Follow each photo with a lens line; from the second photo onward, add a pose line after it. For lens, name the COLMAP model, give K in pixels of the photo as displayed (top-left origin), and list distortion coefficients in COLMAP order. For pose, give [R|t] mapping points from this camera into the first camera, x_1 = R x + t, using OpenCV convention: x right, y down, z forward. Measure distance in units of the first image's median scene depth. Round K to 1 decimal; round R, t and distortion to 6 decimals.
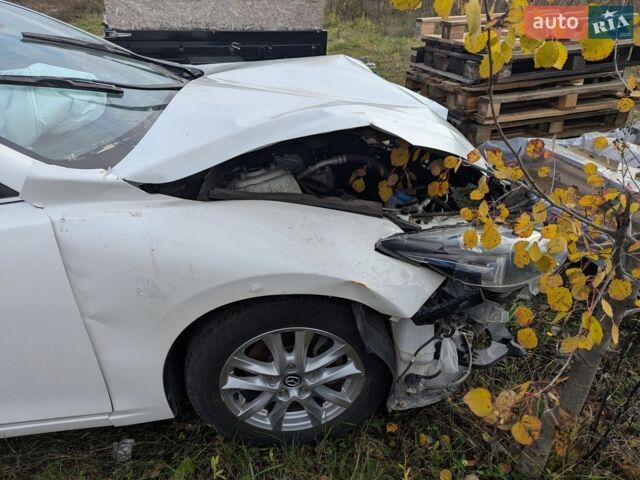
lens RADIAL K [[456.6, 0, 317.2], [0, 456.6, 244.6], [0, 0, 1]] dist [0.032783, -0.041645]
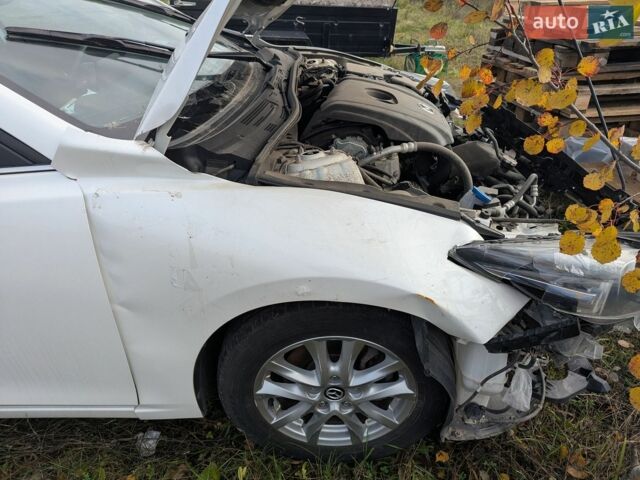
lens RADIAL K [[456.6, 0, 319.8], [0, 456.6, 239.0], [0, 0, 1]] dist [0.032783, -0.041645]
pose [[0.991897, 0.086221, -0.093310, -0.025621], [-0.084042, 0.996095, 0.027044, -0.022715], [0.095278, -0.018982, 0.995270, 0.119841]]
